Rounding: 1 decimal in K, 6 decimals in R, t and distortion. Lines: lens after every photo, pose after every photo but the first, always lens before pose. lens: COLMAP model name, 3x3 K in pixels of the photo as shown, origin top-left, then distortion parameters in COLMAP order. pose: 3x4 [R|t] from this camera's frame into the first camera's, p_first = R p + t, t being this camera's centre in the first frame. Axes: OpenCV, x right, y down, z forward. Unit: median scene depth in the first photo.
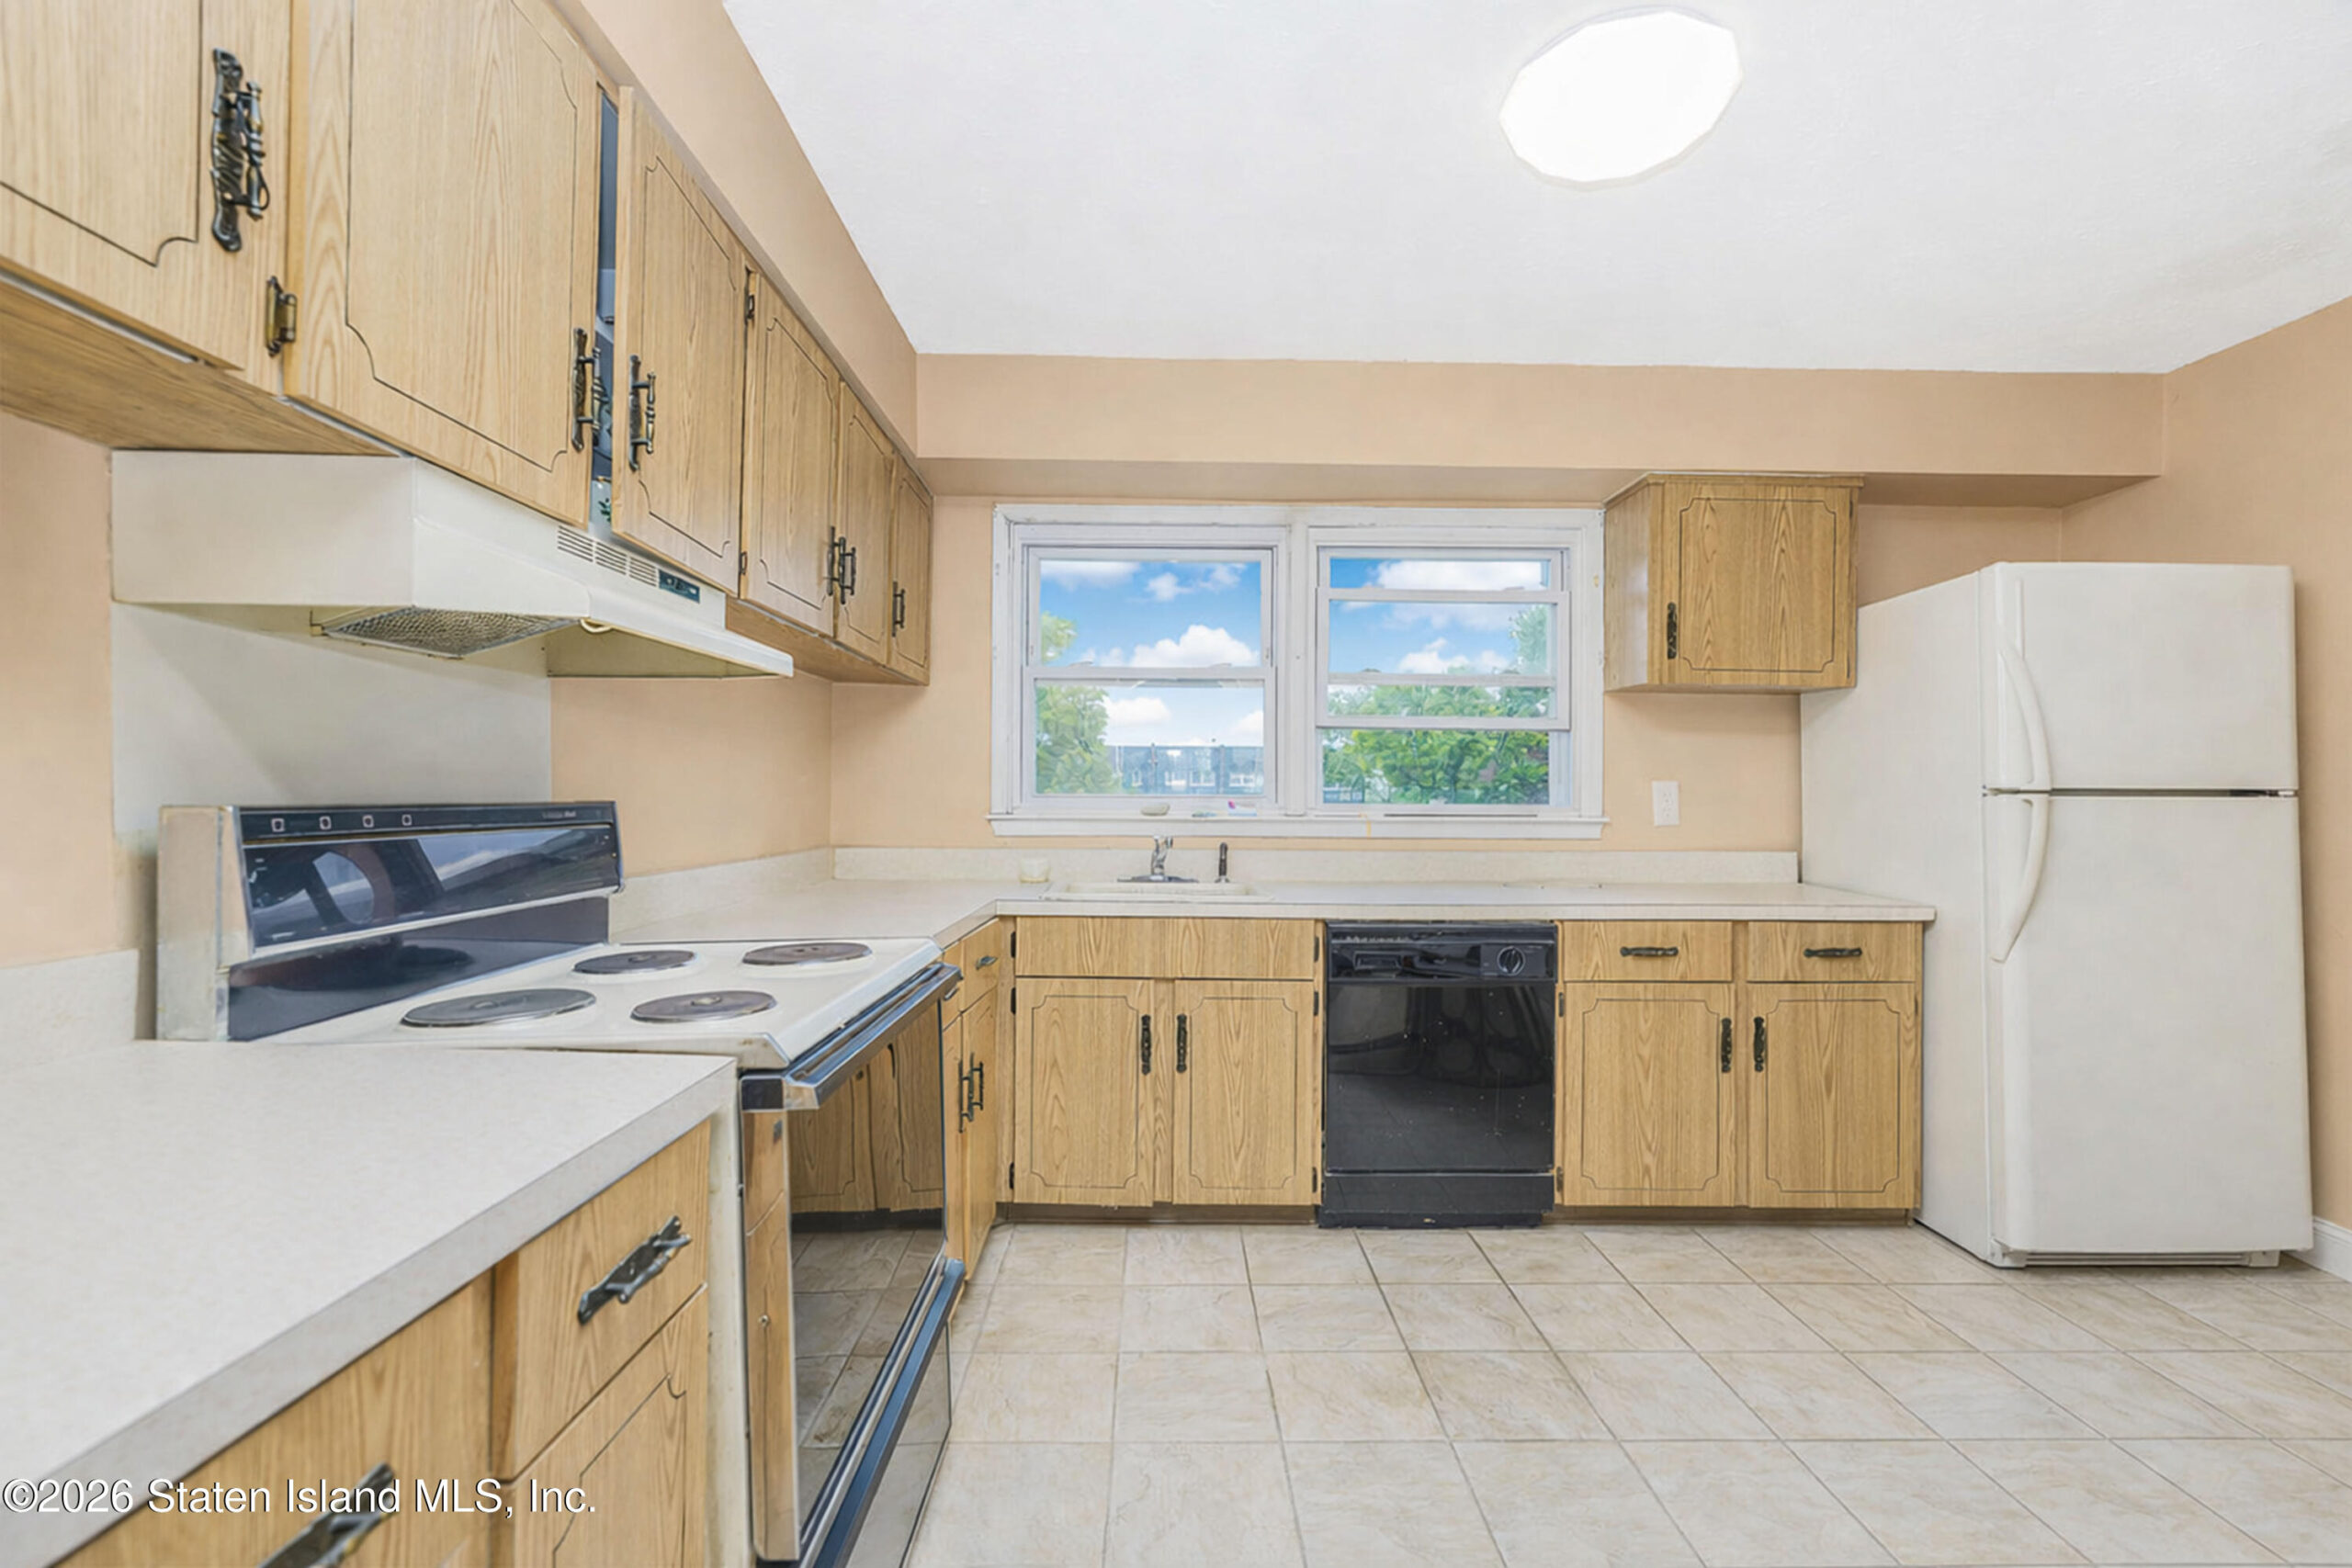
lens RADIAL K [[1037.8, 0, 1168.5], [0, 1037.8, 785.7], [0, 0, 1]] dist [0.002922, 0.000186]
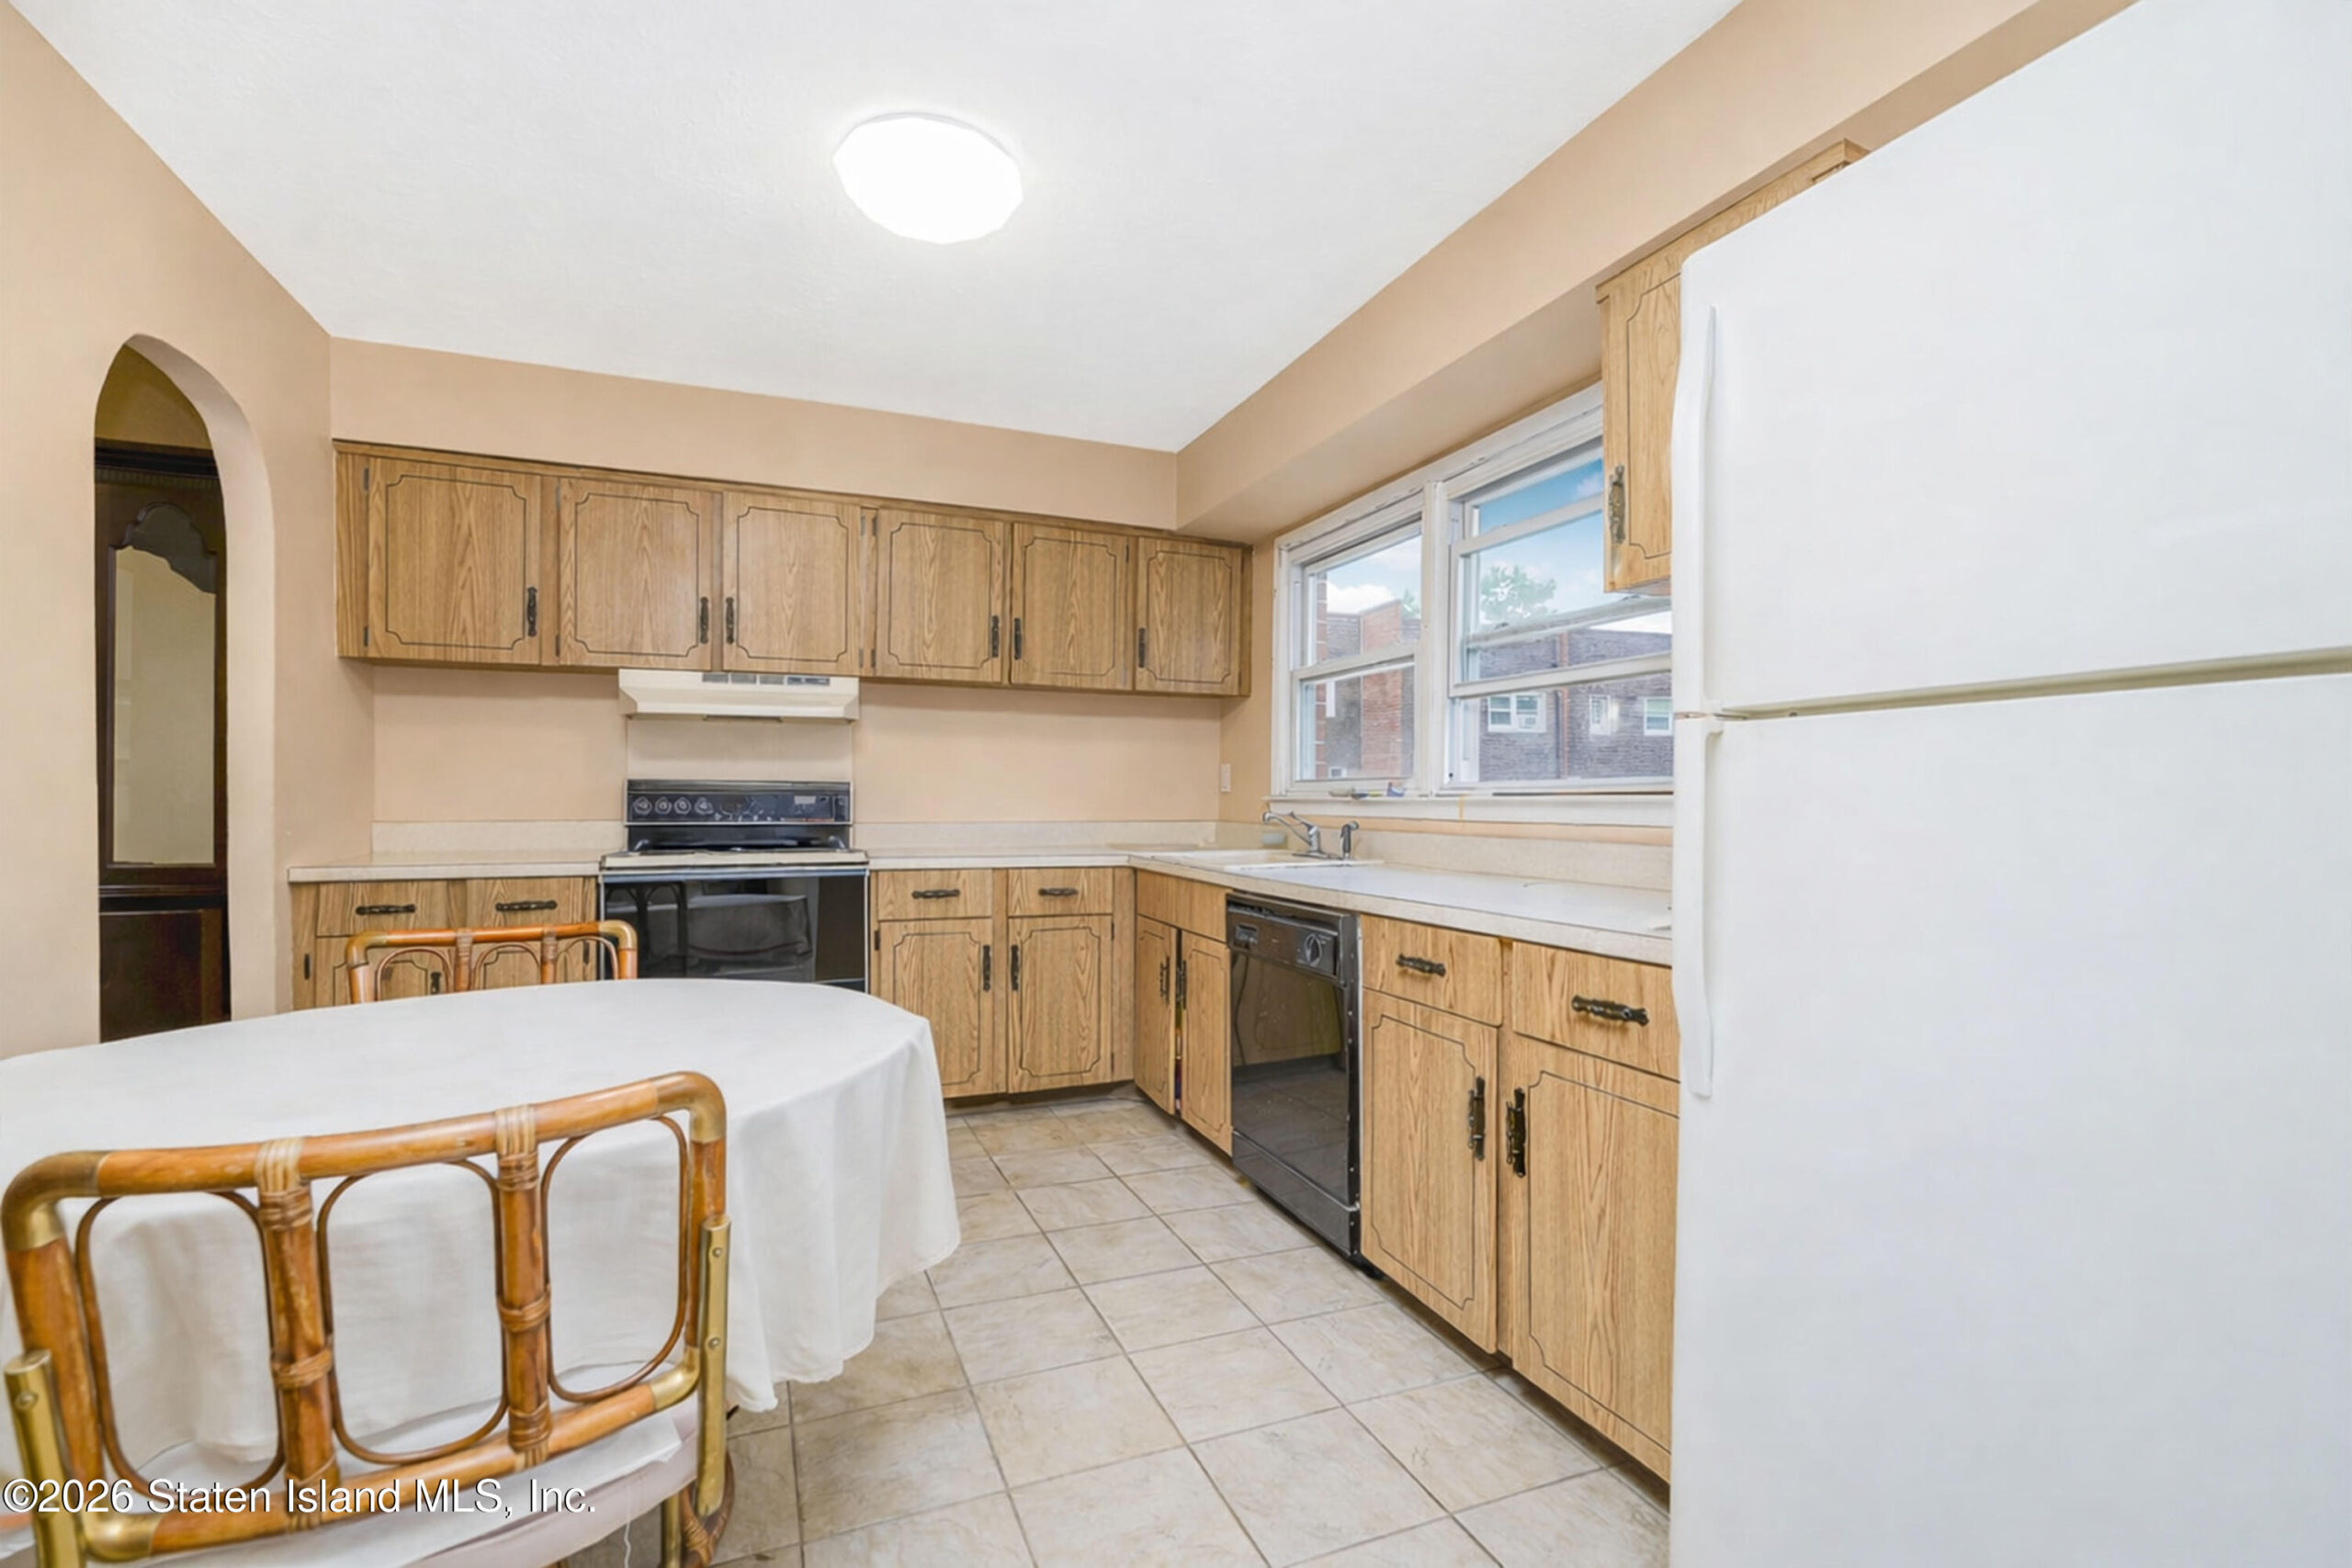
lens RADIAL K [[1037.8, 0, 1162.7], [0, 1037.8, 795.1], [0, 0, 1]] dist [0.002922, 0.000186]
pose [[0.355629, -0.009600, -0.934578, 1.108522], [-0.002377, 0.999935, -0.011176, 0.044755], [0.934624, 0.006196, 0.355583, 0.551591]]
